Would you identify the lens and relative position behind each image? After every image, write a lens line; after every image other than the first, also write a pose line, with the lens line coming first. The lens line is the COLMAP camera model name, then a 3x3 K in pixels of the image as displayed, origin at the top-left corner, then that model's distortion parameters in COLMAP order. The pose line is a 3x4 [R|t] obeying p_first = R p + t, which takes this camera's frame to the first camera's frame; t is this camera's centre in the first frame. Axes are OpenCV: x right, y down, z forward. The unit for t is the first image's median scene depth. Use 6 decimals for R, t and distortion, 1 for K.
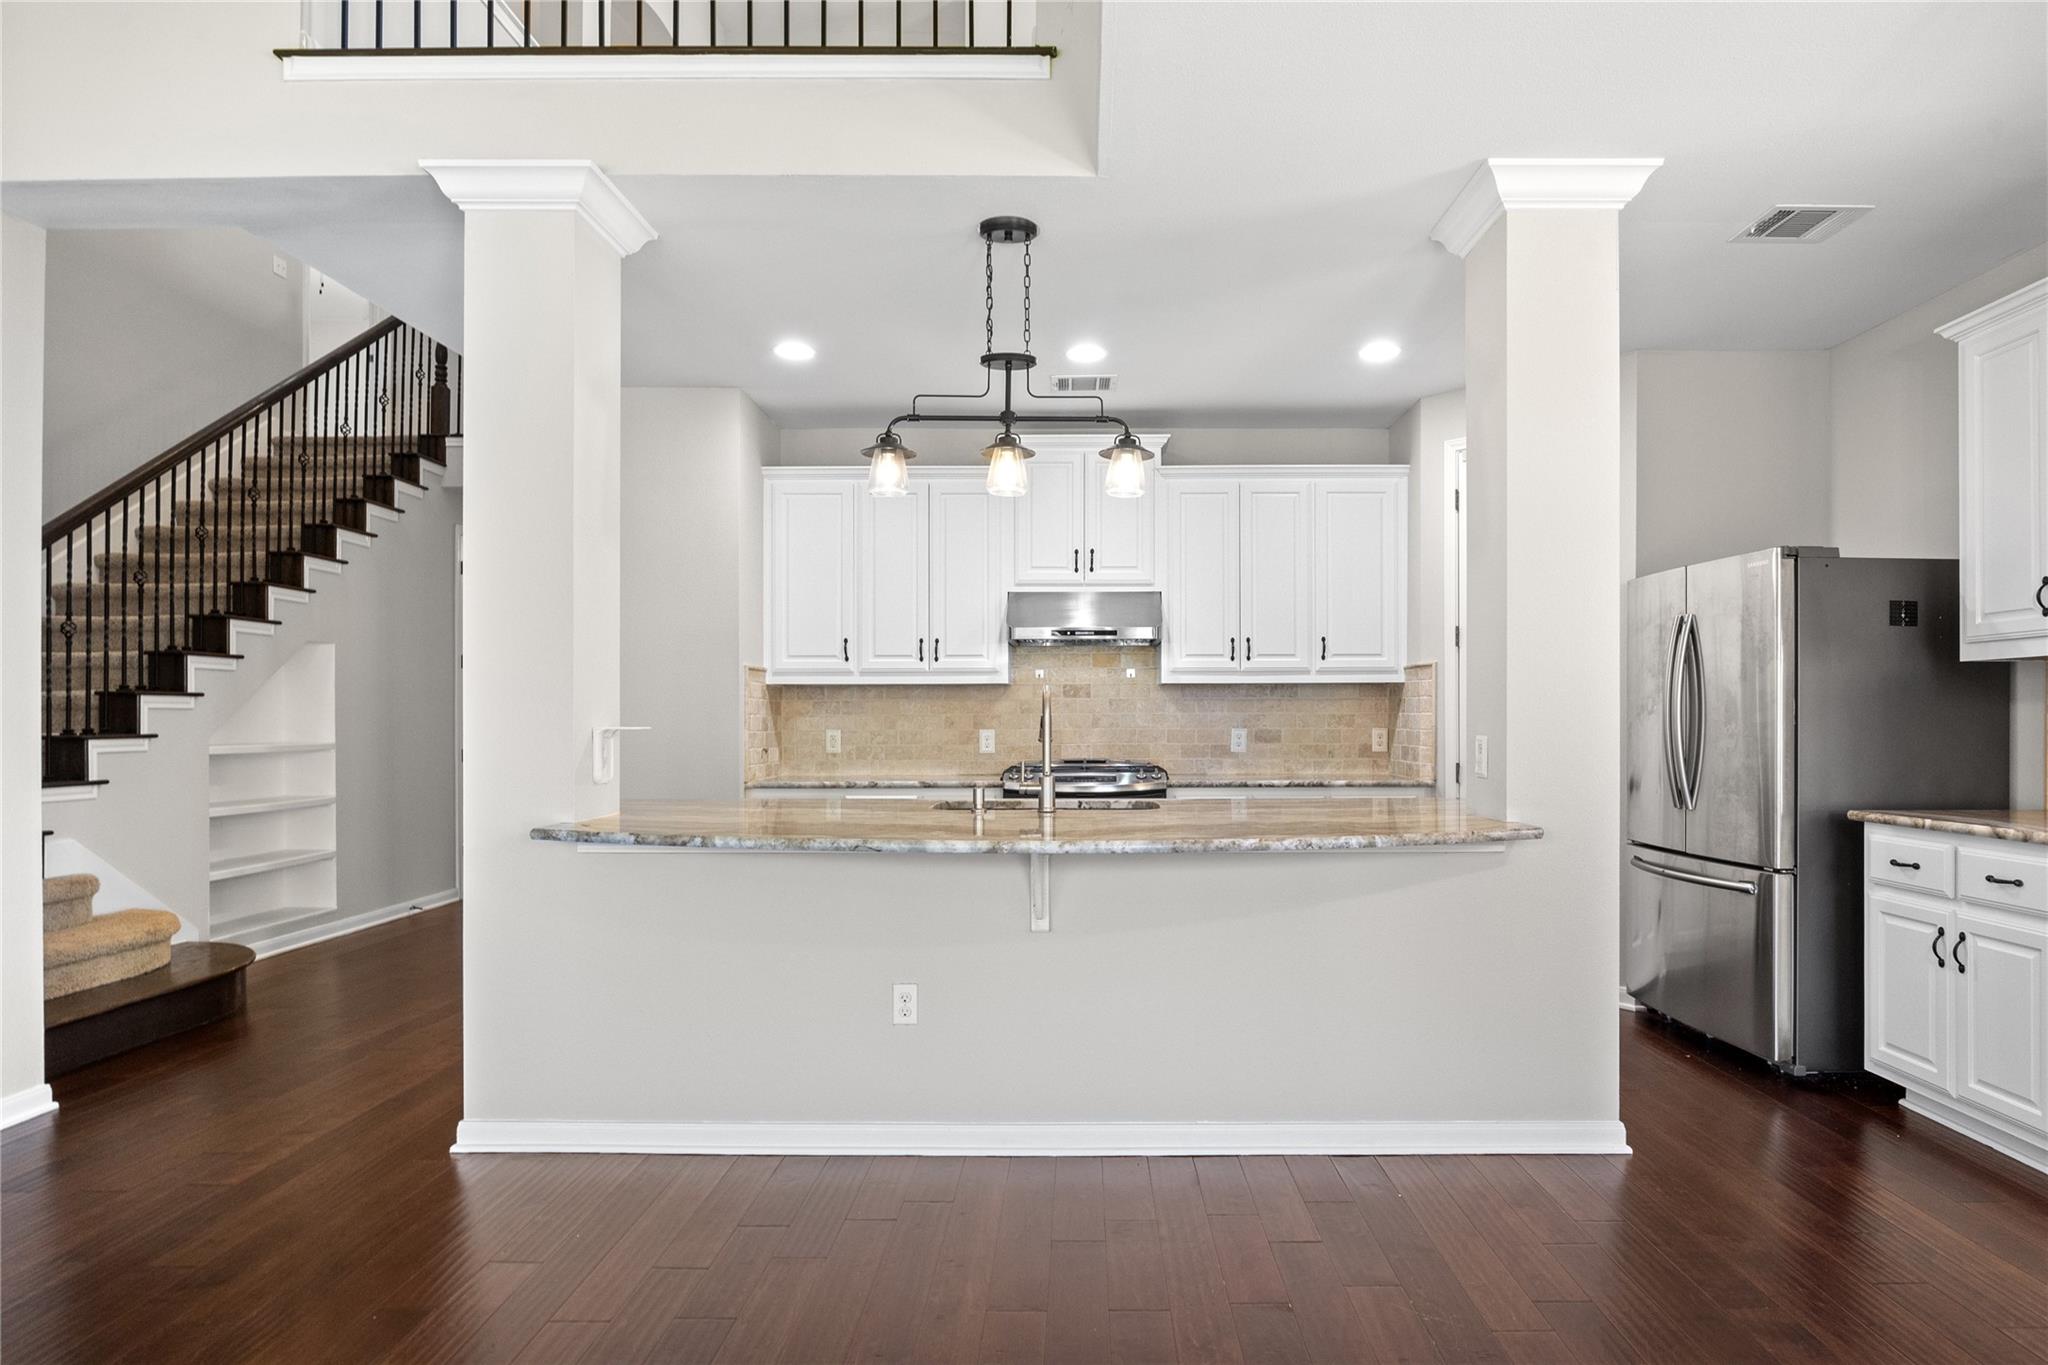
lens RADIAL K [[1106.7, 0, 1080.0], [0, 1106.7, 714.9], [0, 0, 1]] dist [0.002432, -0.000483]
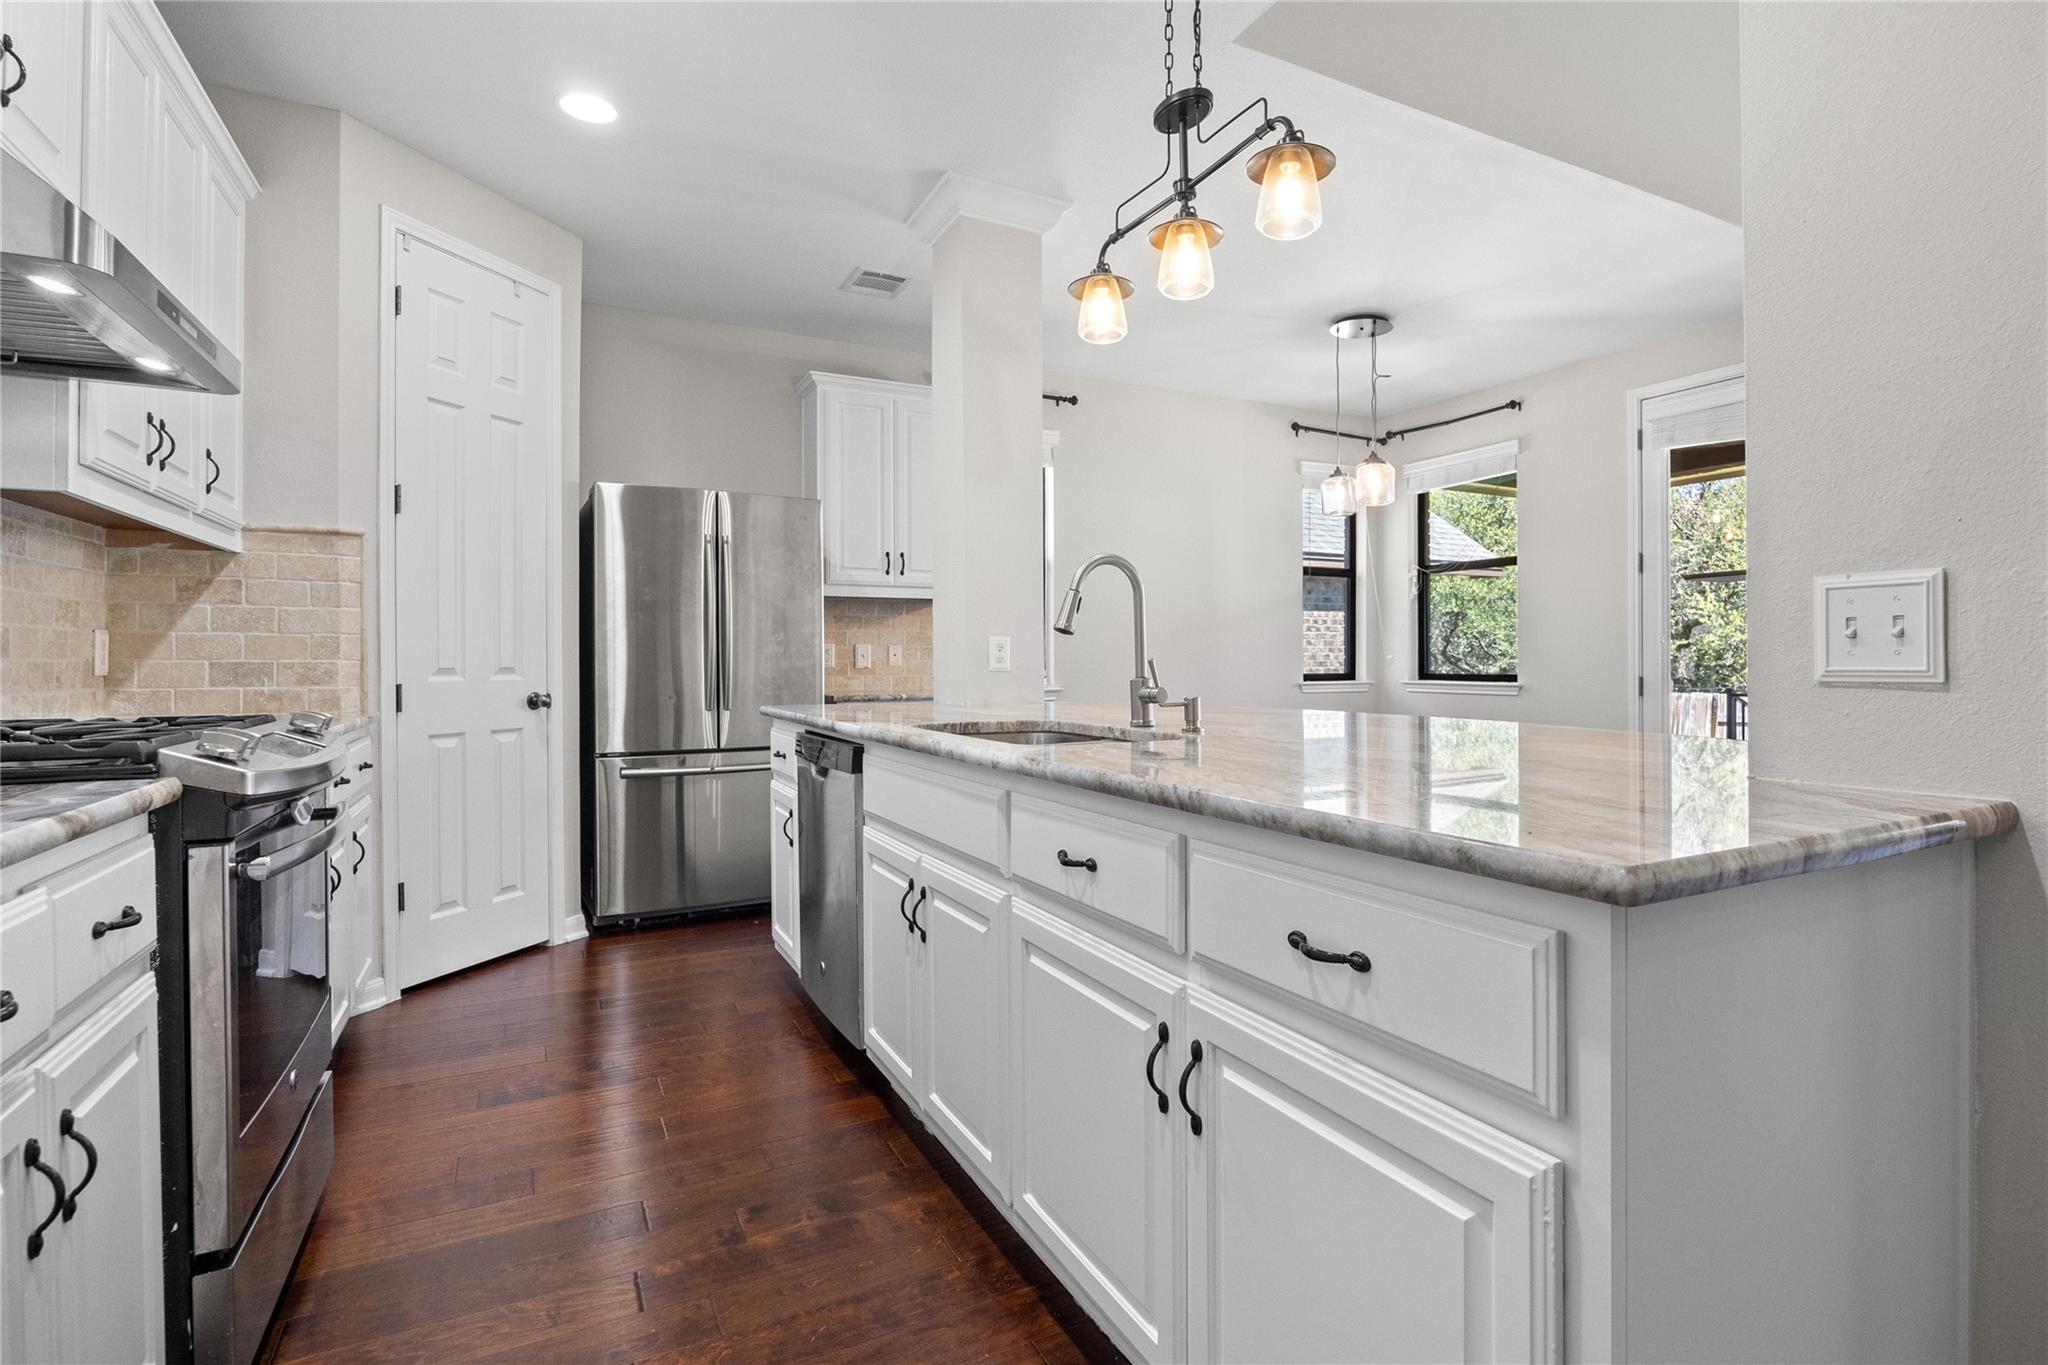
lens RADIAL K [[1011.3, 0, 1089.9], [0, 1011.3, 667.7], [0, 0, 1]] dist [-0.014786, 0.001512]
pose [[-0.488192, -0.002228, 0.872733, -0.385102], [0.000036, 0.999997, 0.002573, 0.029838], [-0.872736, 0.001287, -0.488190, 0.869526]]
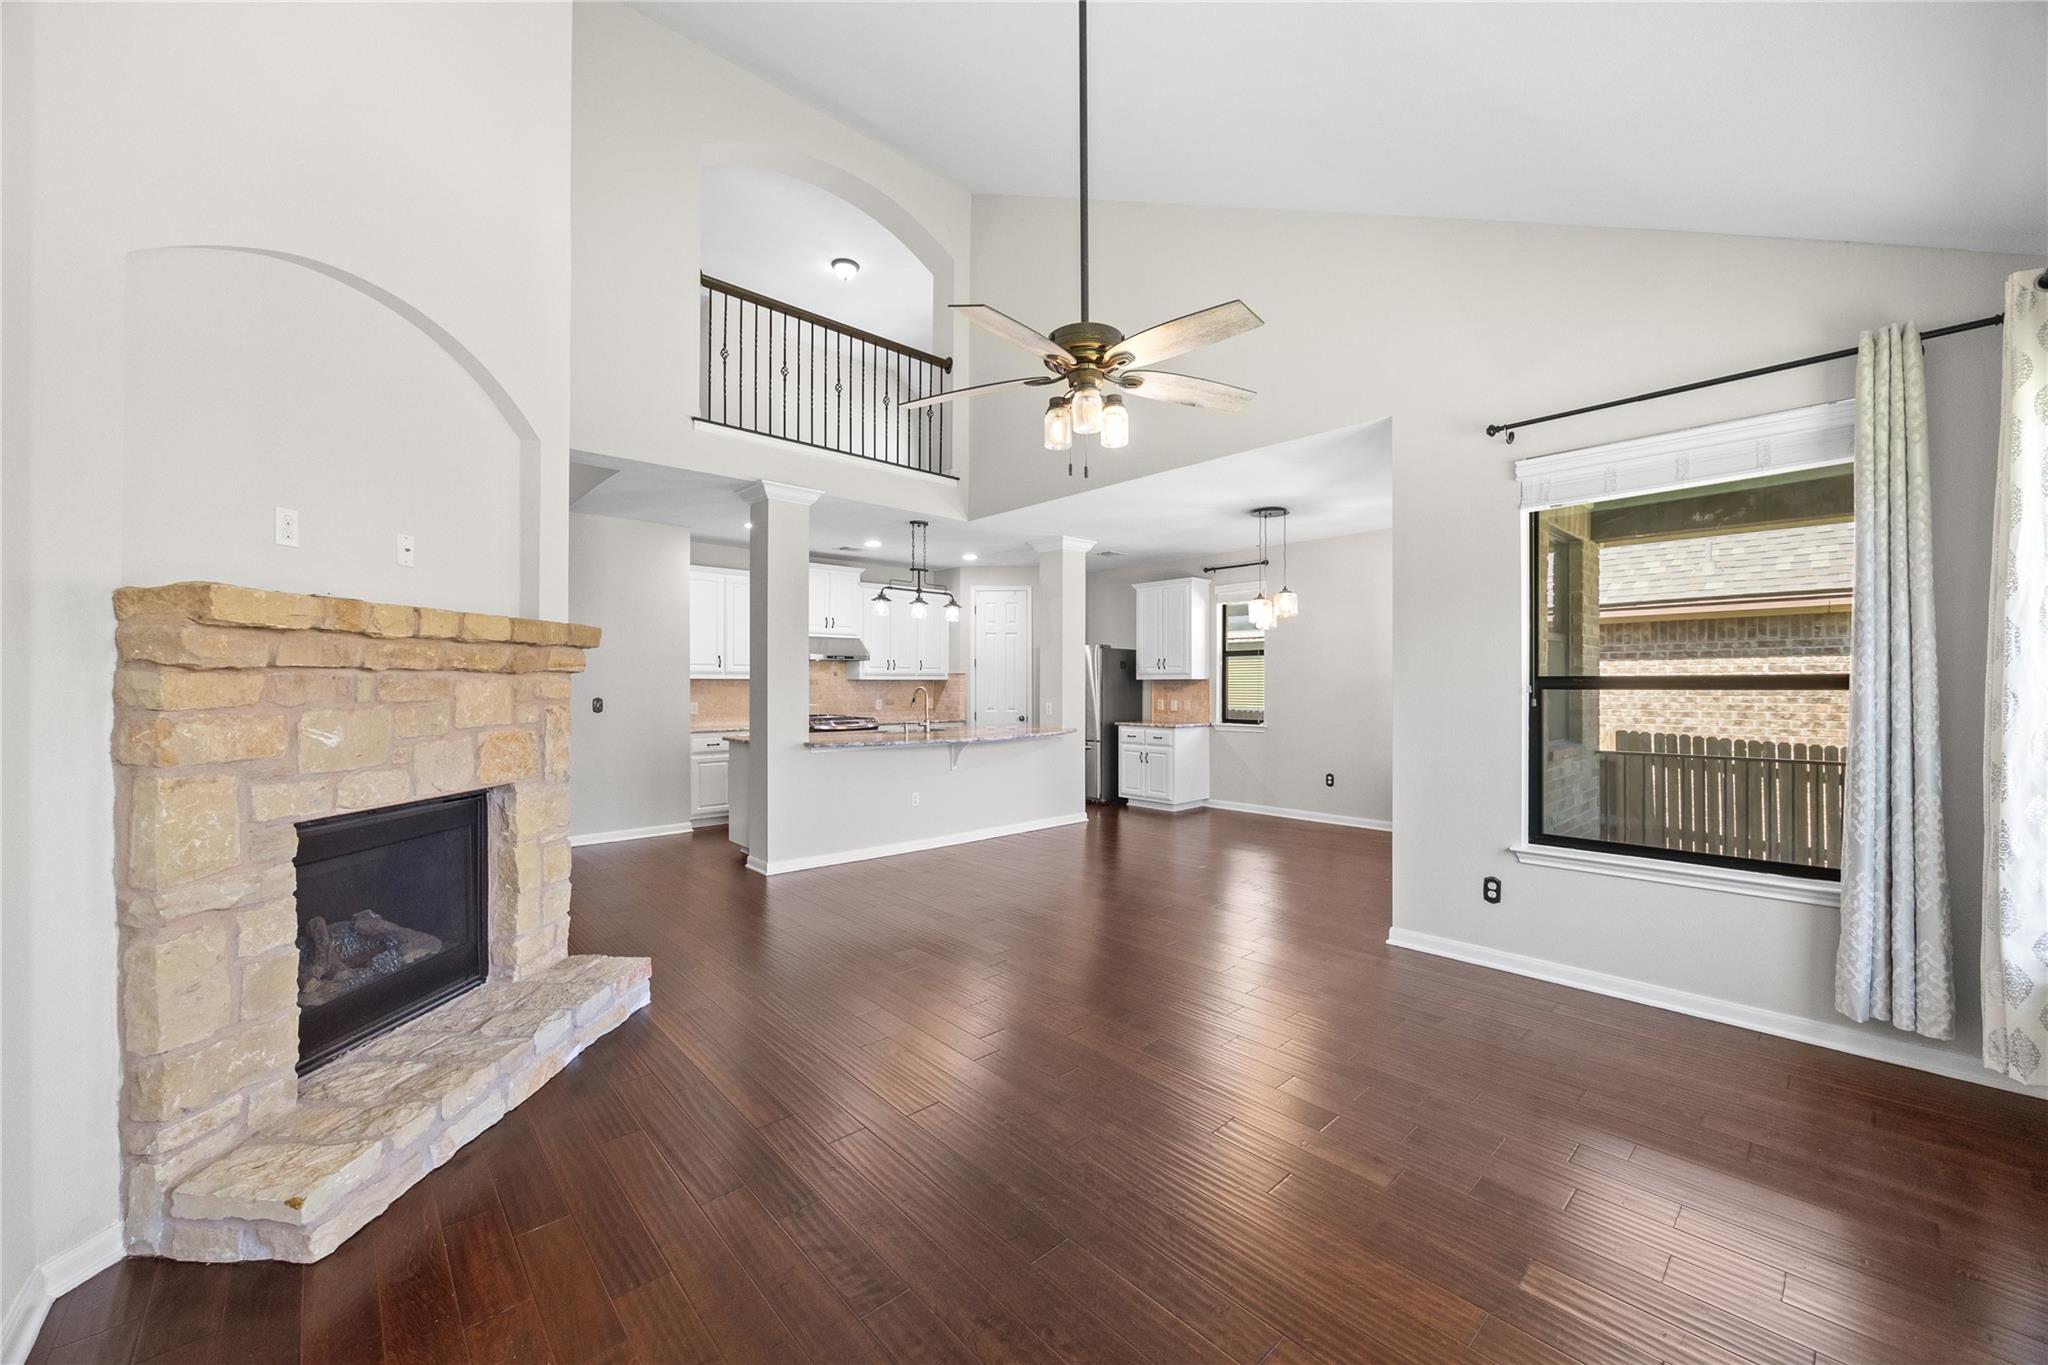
lens RADIAL K [[786.0, 0, 1032.1], [0, 786.0, 682.6], [0, 0, 1]] dist [-0.002894, -0.000418]
pose [[0.727619, 0.002263, 0.685978, -0.768045], [-0.004617, 0.999988, 0.001599, -0.026637], [-0.685966, -0.004331, 0.727621, -0.398024]]
